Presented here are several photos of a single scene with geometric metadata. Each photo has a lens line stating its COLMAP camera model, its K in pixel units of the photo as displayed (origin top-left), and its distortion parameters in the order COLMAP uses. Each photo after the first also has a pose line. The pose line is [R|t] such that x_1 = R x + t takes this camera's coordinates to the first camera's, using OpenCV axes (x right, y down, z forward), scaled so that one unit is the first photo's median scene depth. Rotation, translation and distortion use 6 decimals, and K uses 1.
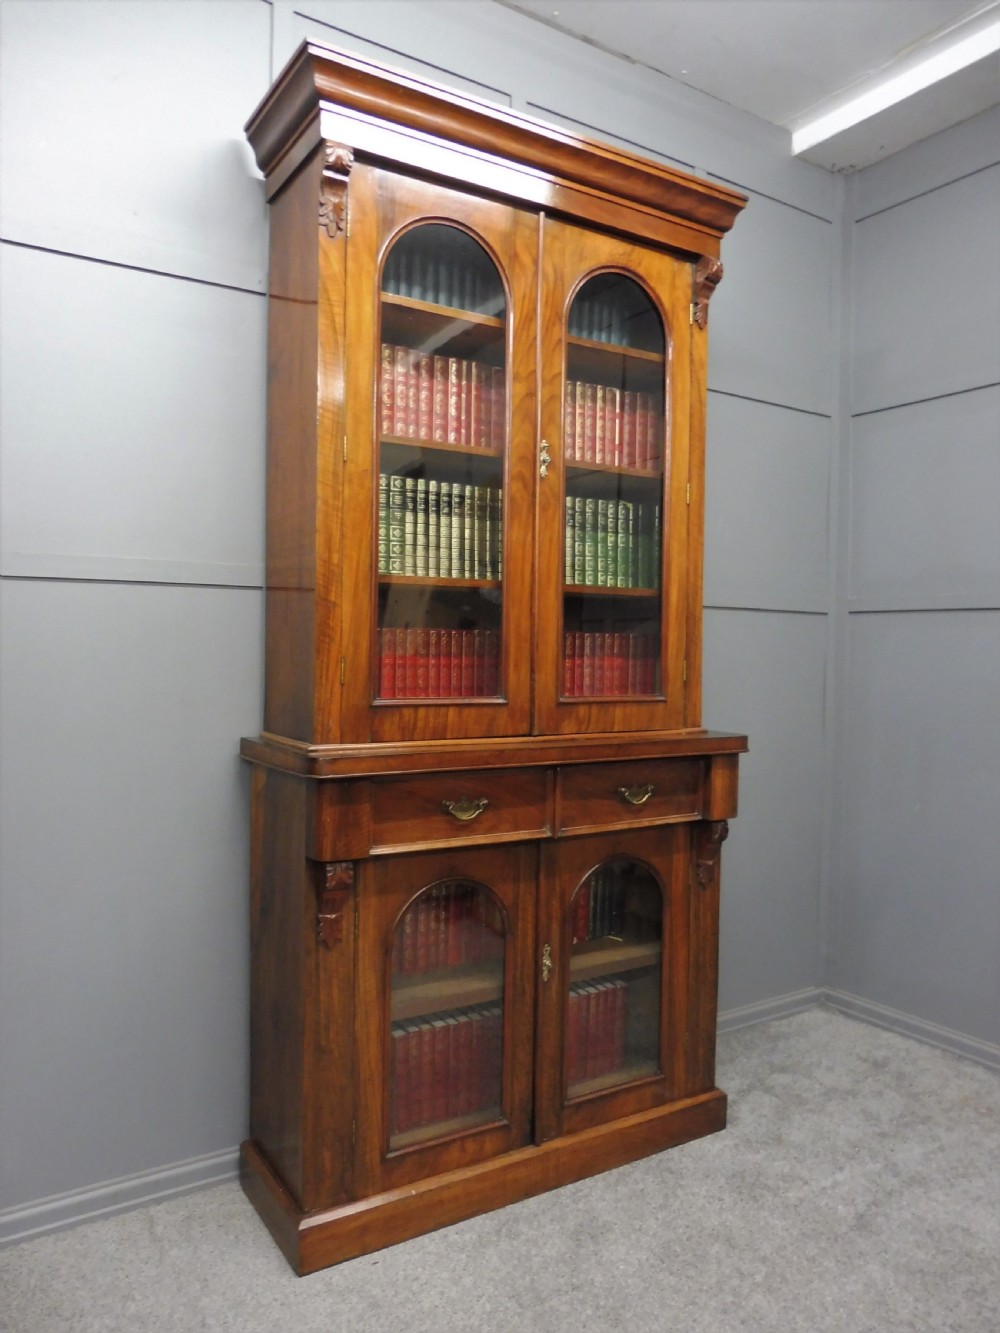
lens RADIAL K [[950.1, 0, 483.0], [0, 950.1, 668.4], [0, 0, 1]] dist [-0.061010, 0.022277]
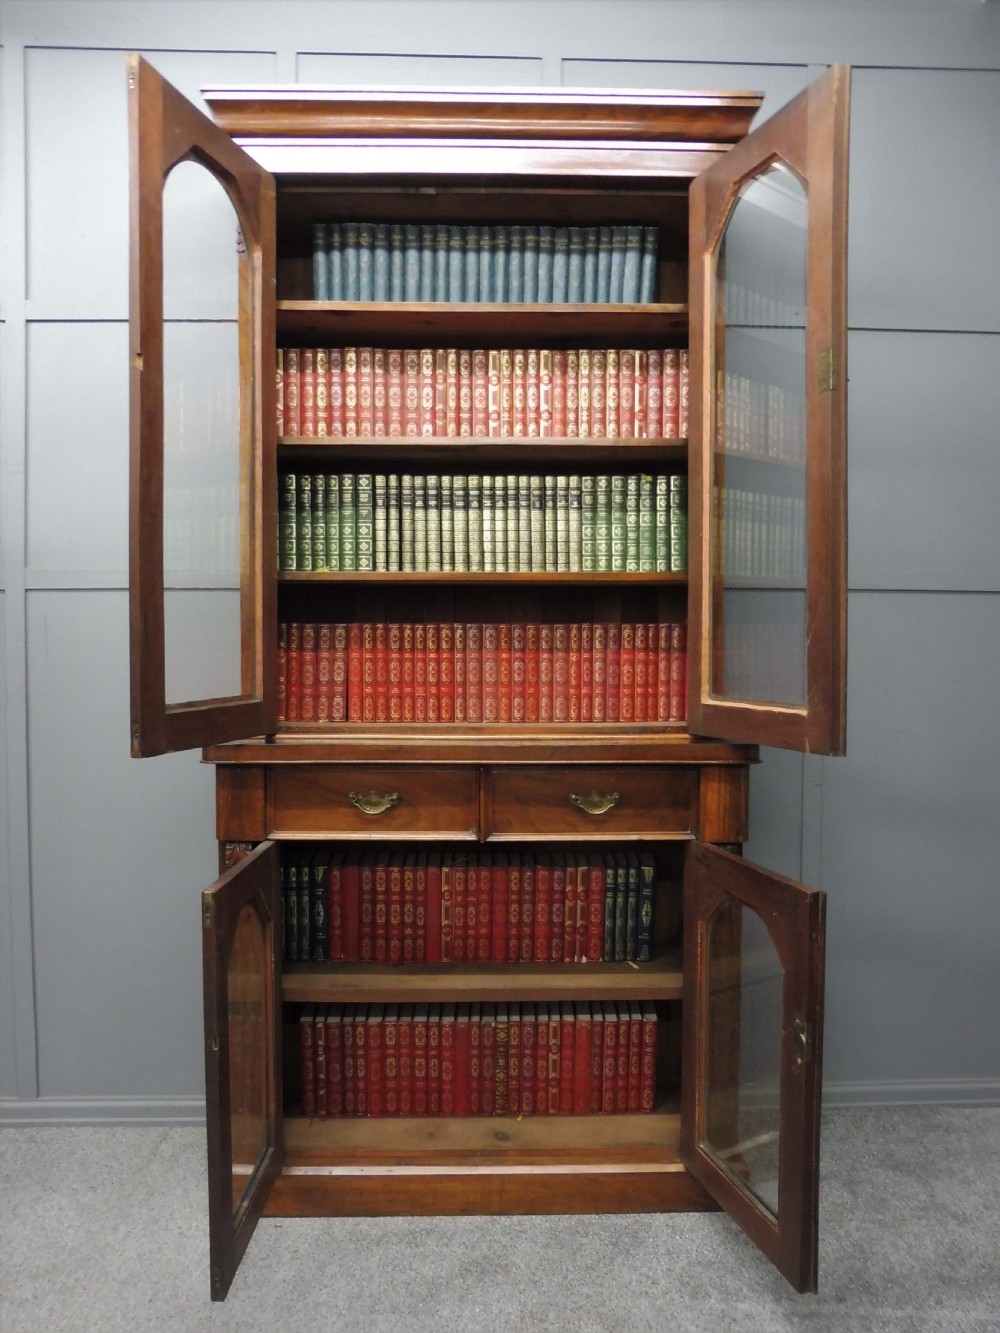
lens RADIAL K [[950.1, 0, 492.4], [0, 950.1, 671.0], [0, 0, 1]] dist [-0.061010, 0.022277]
pose [[0.863483, 0.003075, -0.504368, 0.542882], [-0.001066, 0.999990, 0.004271, 0.004237], [0.504377, -0.003151, 0.863478, 0.184738]]
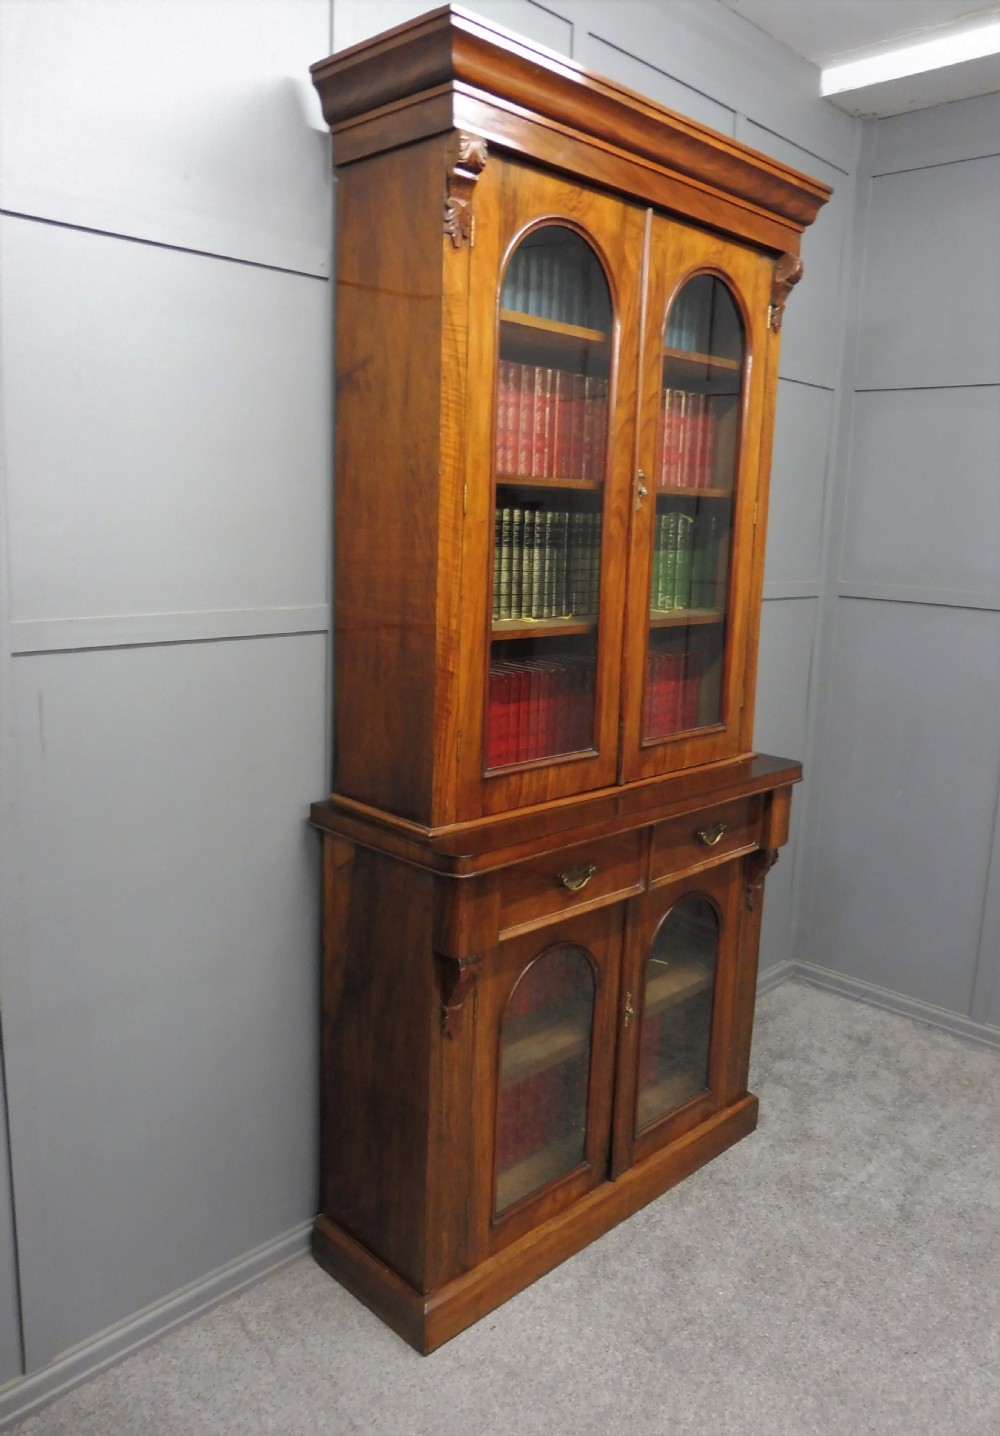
lens RADIAL K [[1058.5, 0, 530.6], [0, 1058.5, 694.6], [0, 0, 1]] dist [-0.052077, 0.008971]
pose [[0.969958, -0.020389, 0.242415, -0.291082], [-0.016776, 0.988503, 0.150268, -0.178455], [-0.242692, -0.149821, 0.958465, 0.015032]]
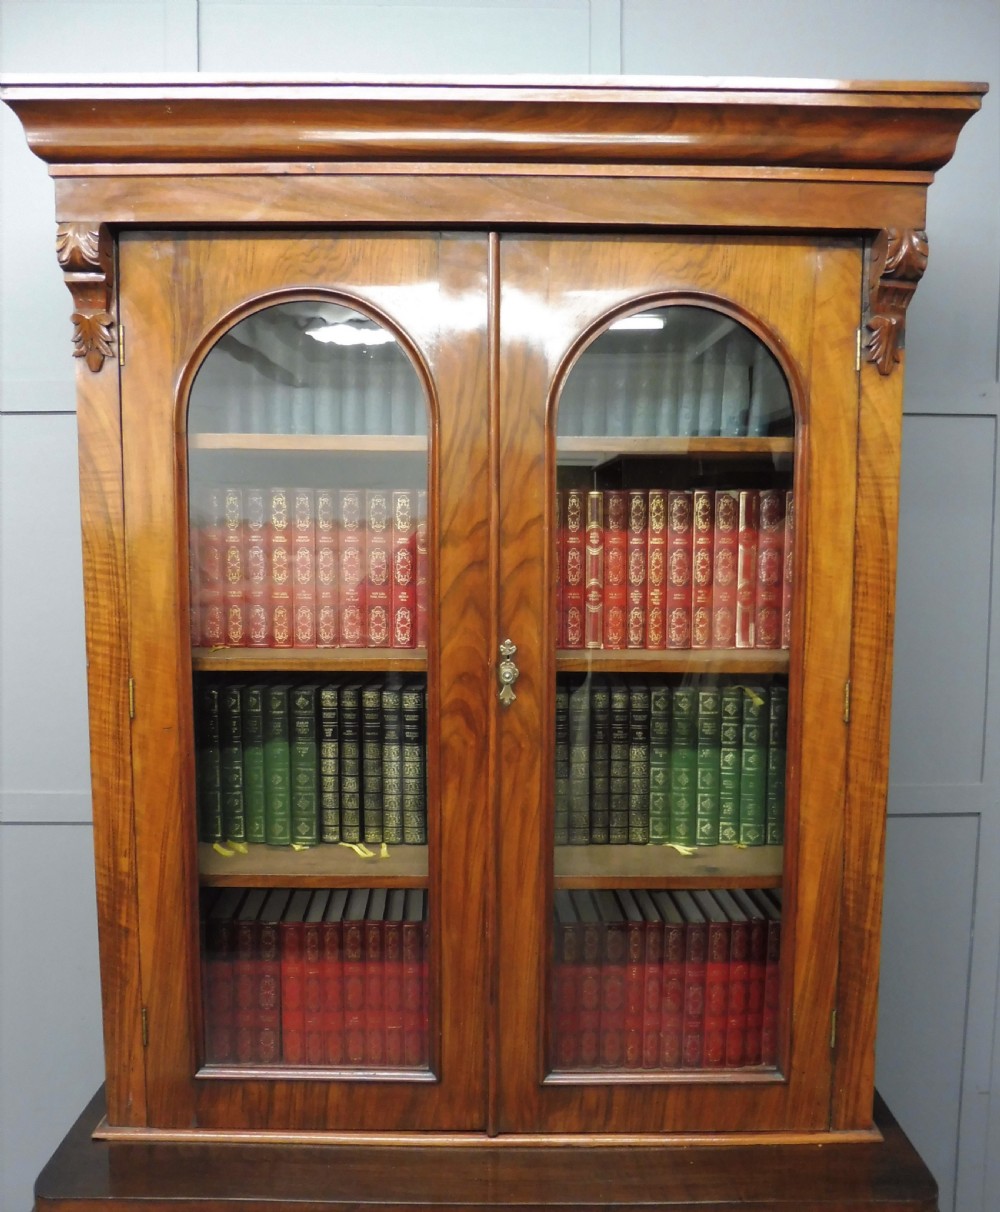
lens RADIAL K [[1013.7, 0, 507.4], [0, 1013.7, 608.6], [0, 0, 1]] dist [-0.061289, 0.007626]
pose [[0.857899, 0.032090, -0.512815, 0.375434], [-0.005864, 0.998594, 0.052677, -0.294005], [0.513785, -0.042184, 0.856881, 0.484781]]
